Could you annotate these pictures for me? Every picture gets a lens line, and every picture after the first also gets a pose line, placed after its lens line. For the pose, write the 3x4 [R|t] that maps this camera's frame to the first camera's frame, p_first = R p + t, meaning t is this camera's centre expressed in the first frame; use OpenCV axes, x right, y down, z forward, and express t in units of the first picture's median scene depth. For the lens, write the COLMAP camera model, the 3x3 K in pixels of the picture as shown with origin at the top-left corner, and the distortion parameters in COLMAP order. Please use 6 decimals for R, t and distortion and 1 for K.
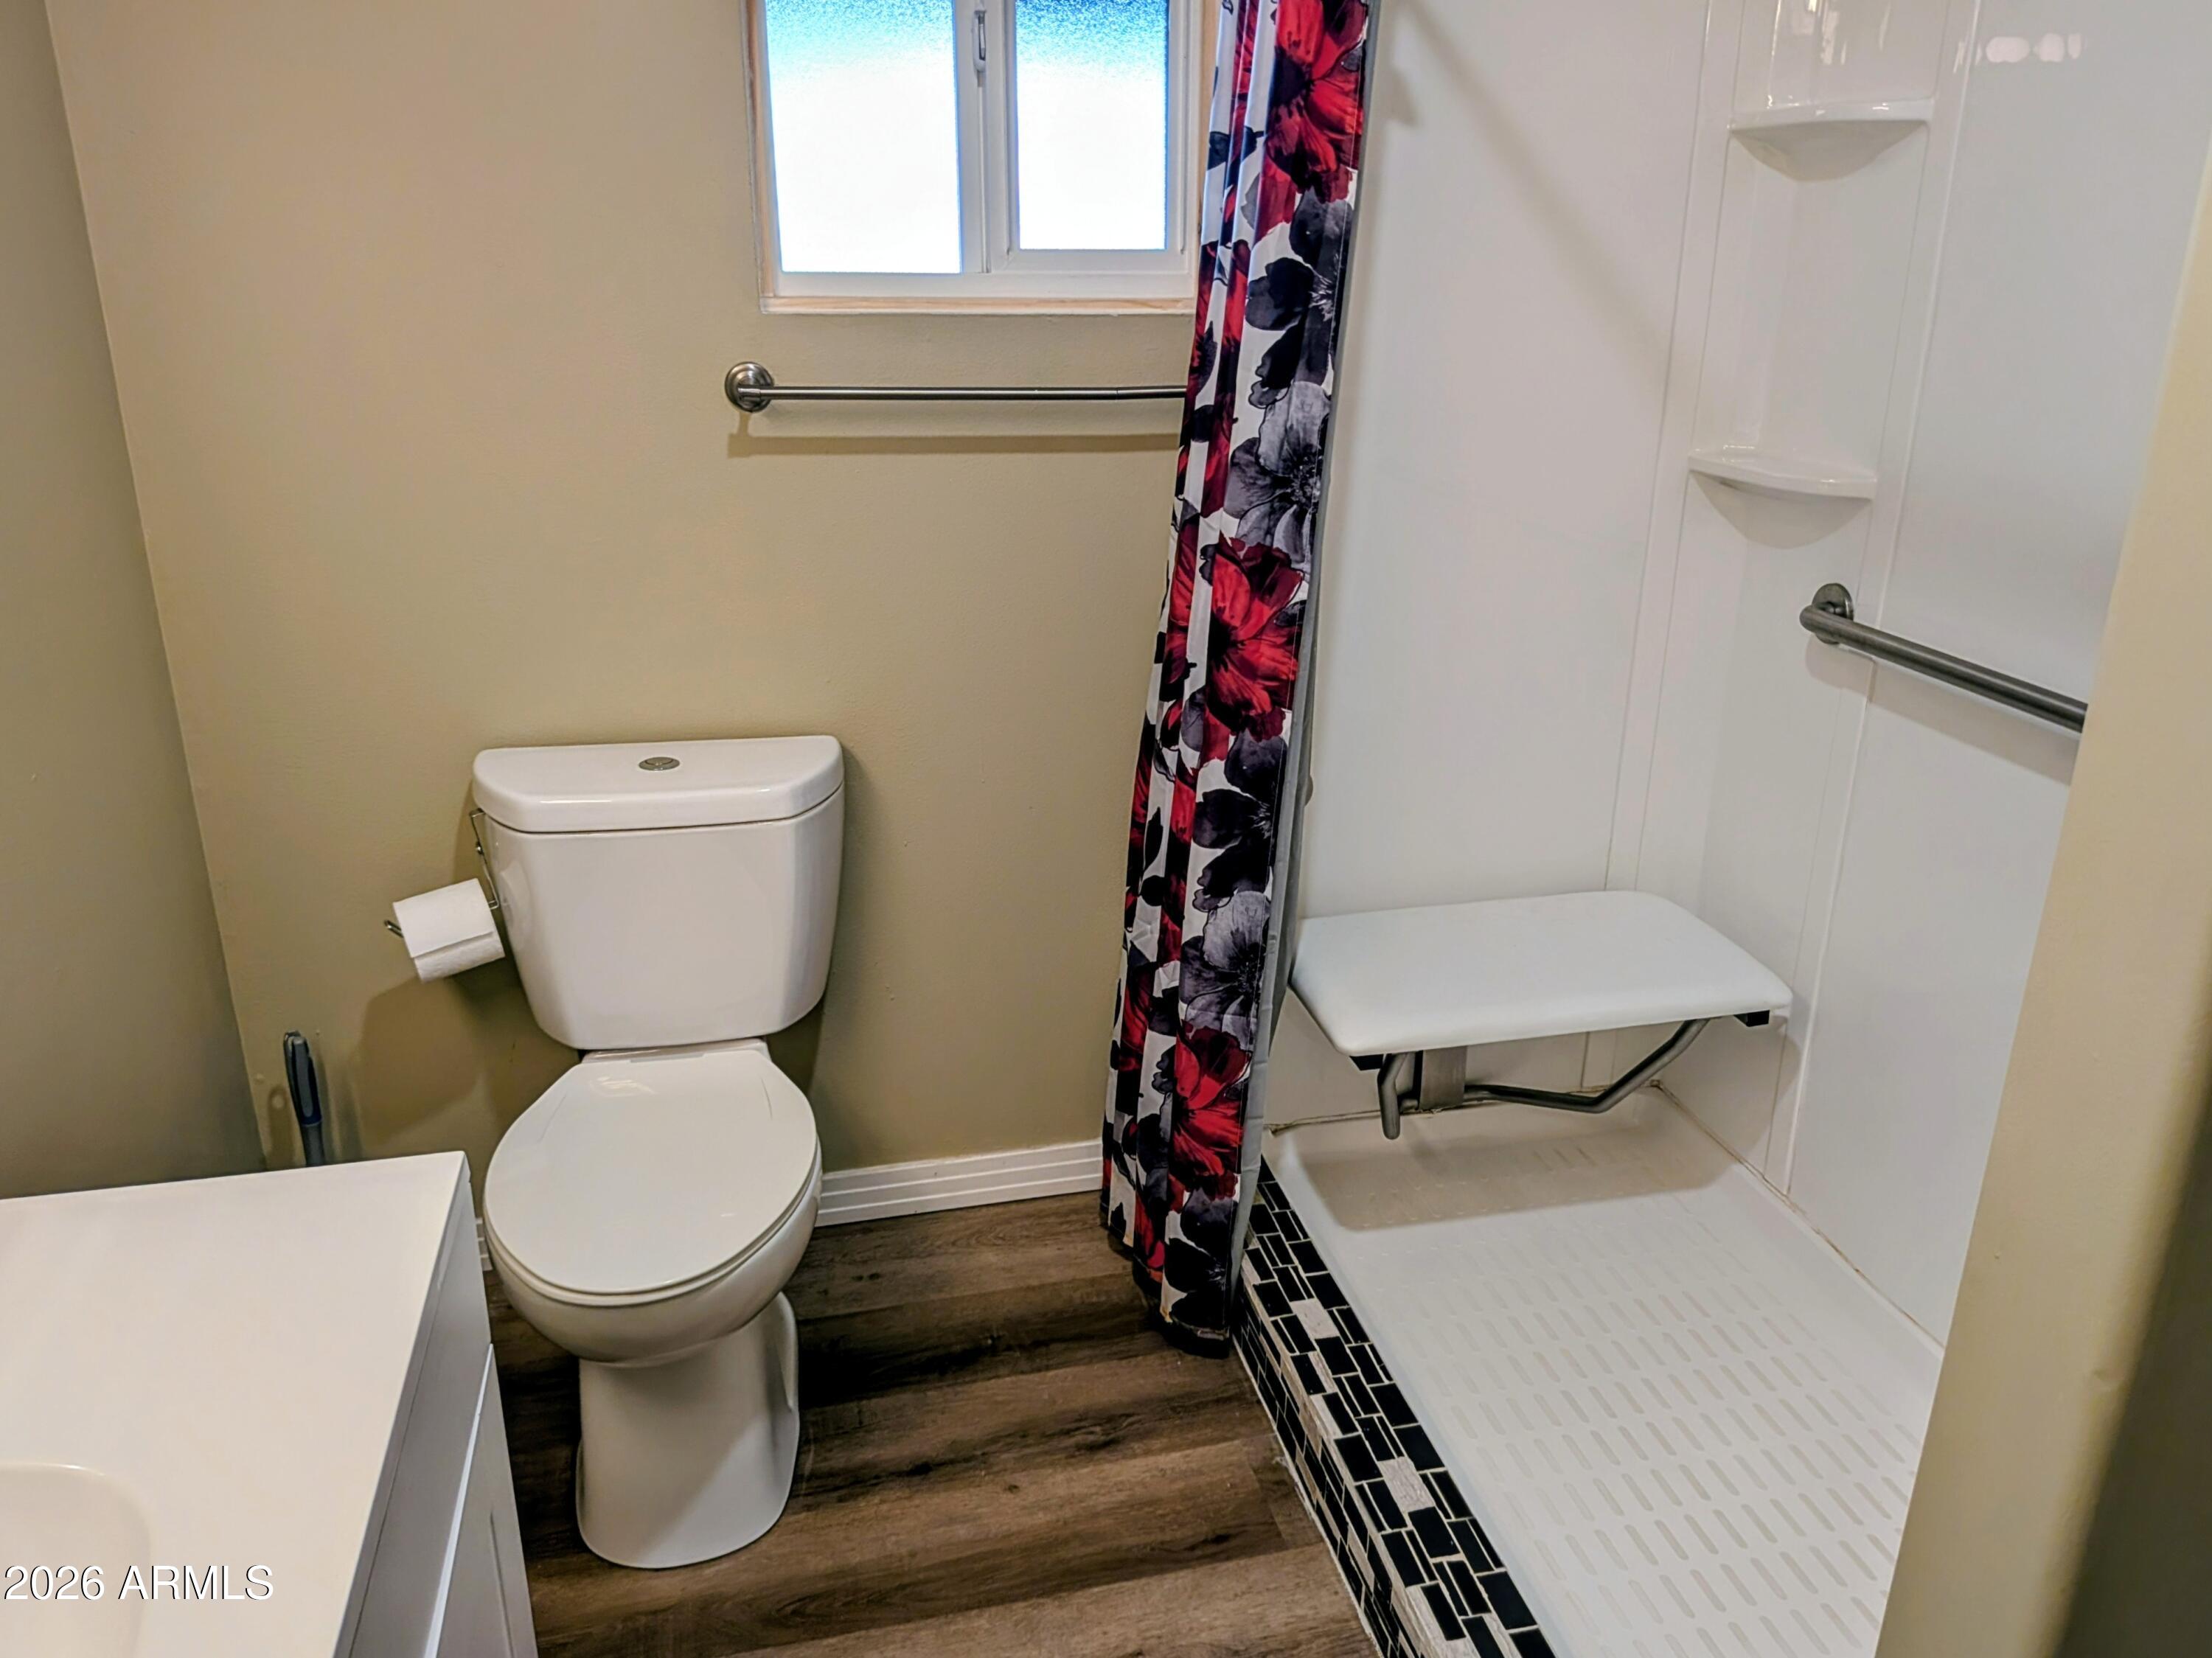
lens RADIAL K [[1596.2, 0, 1106.0], [0, 1596.2, 829.0], [0, 0, 1]] dist [0.109842, -0.196230]
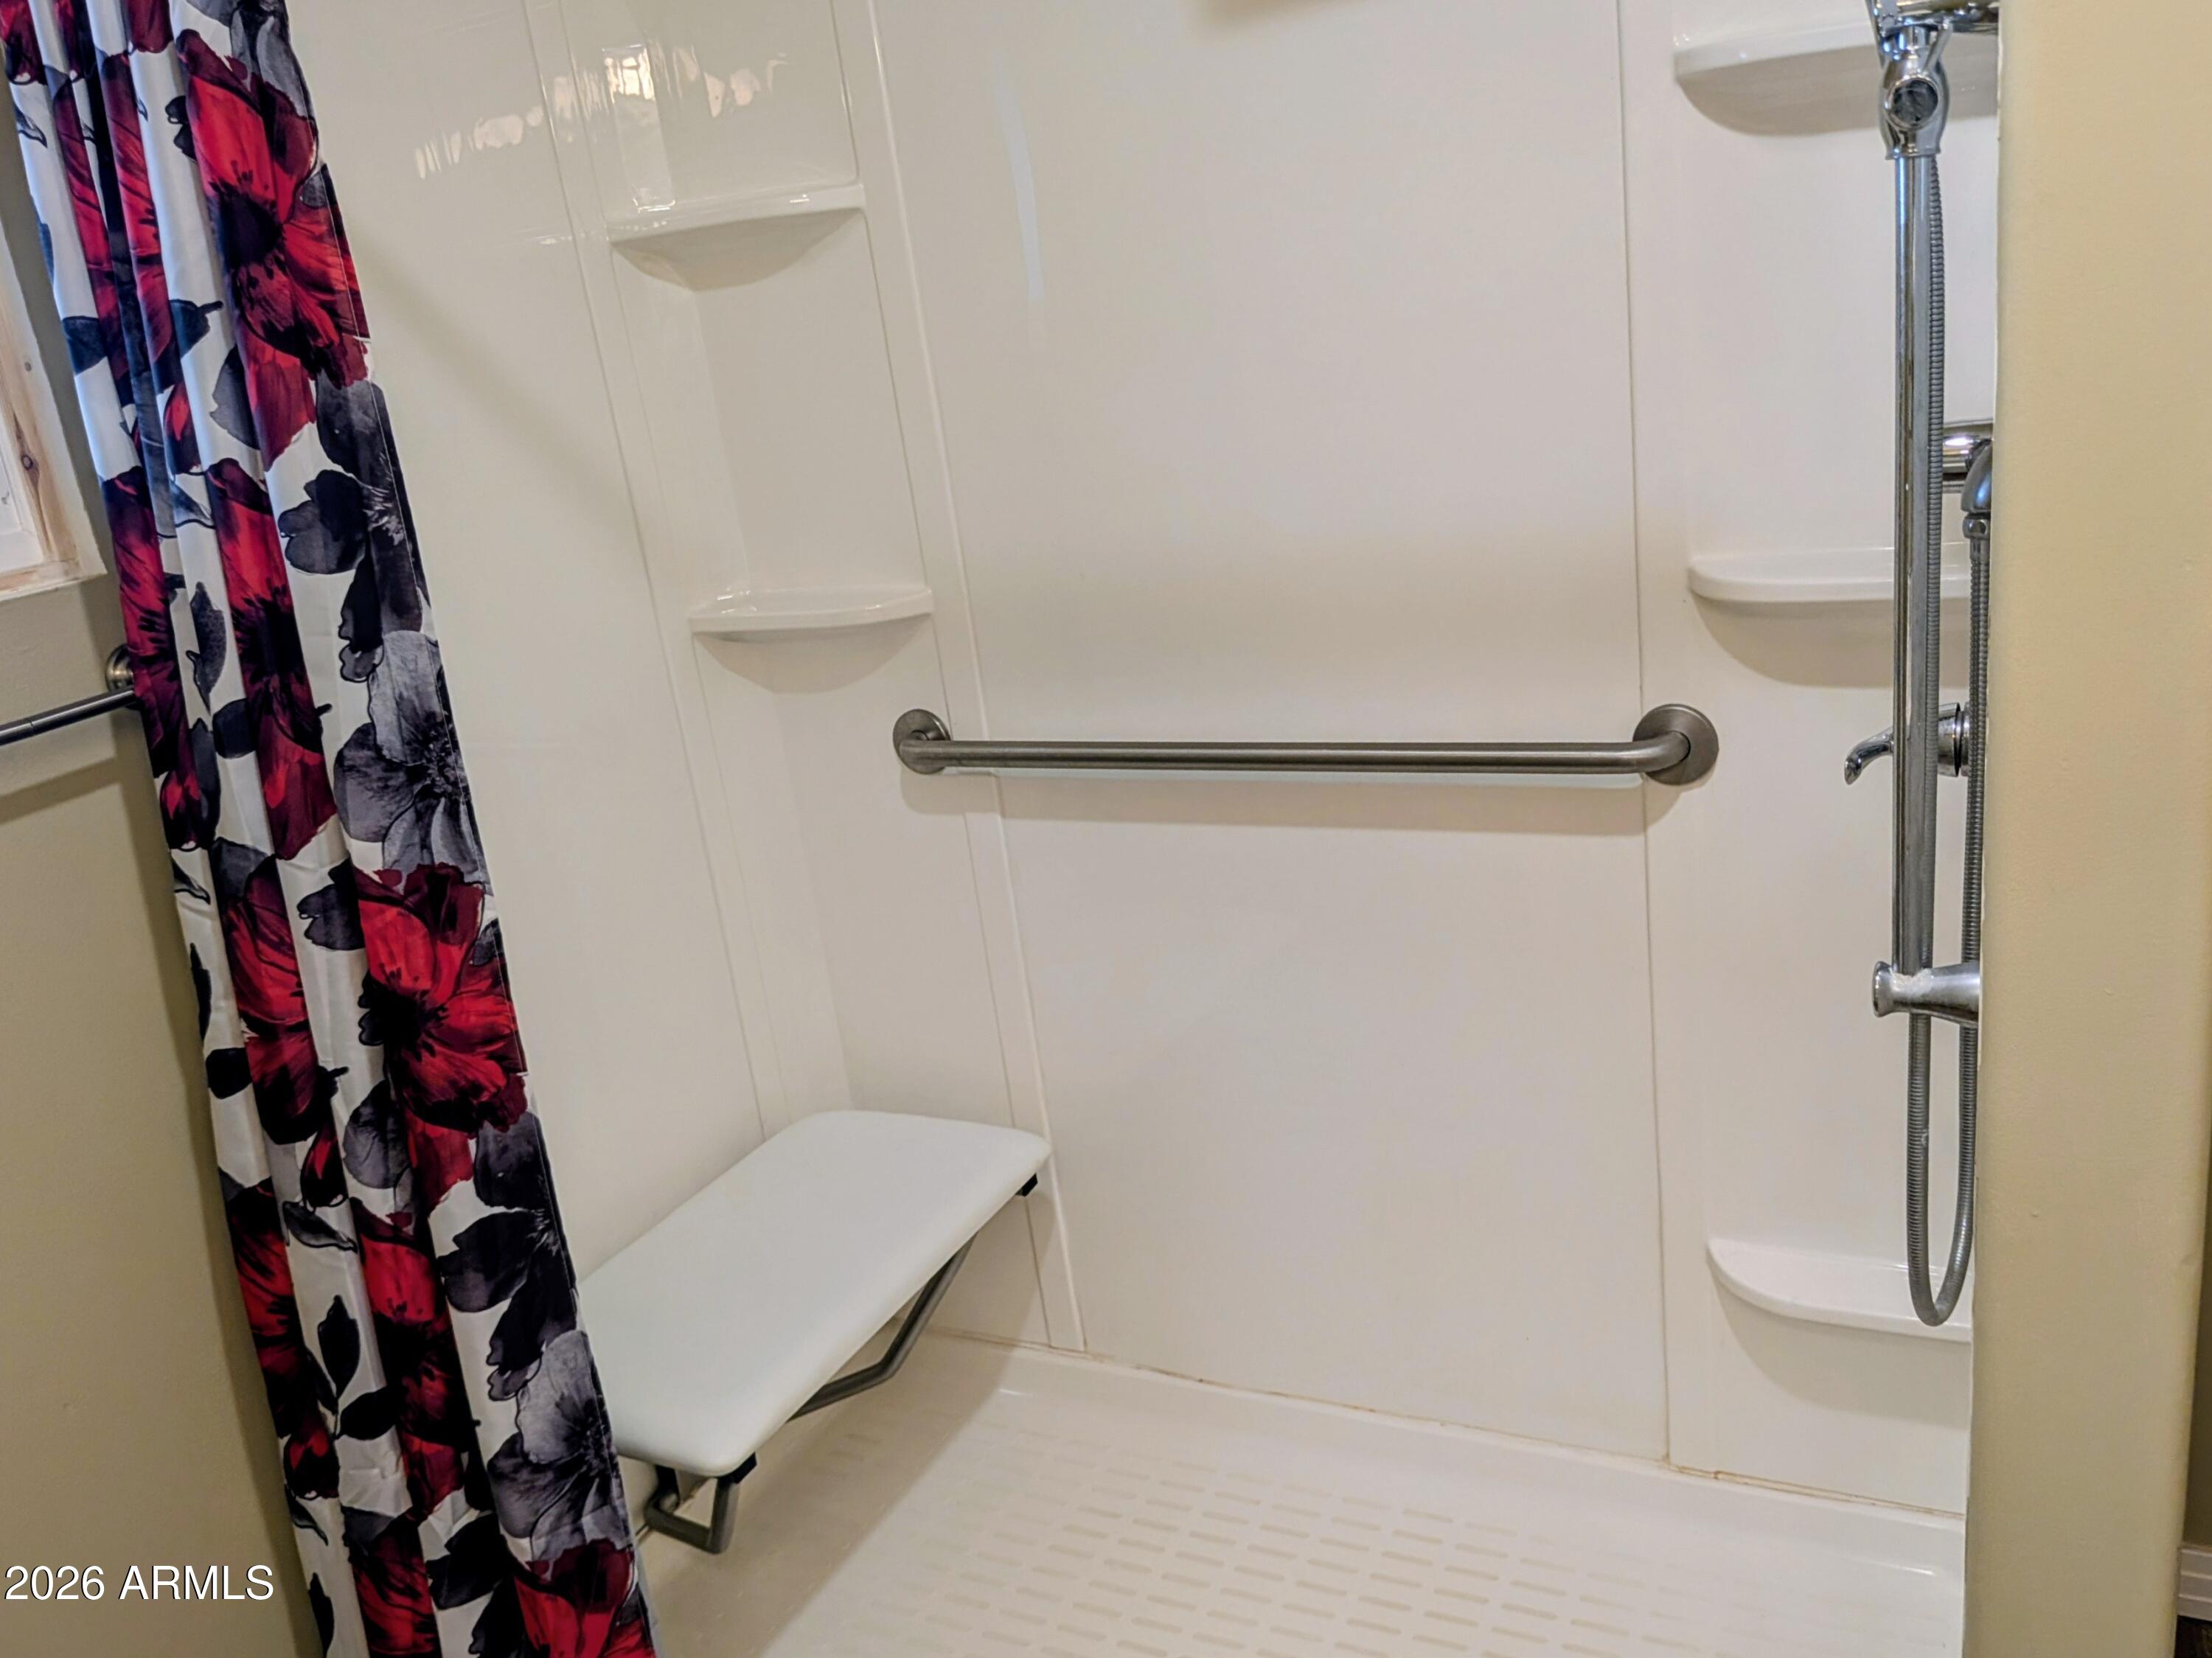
lens RADIAL K [[1870.2, 0, 1106.0], [0, 1870.2, 871.6], [0, 0, 1]] dist [0.012536, -0.010266]
pose [[0.633669, -0.329481, 0.699932, -0.270495], [0.391602, 0.916900, 0.077087, -0.119303], [-0.667167, 0.225247, 0.710037, 0.232595]]
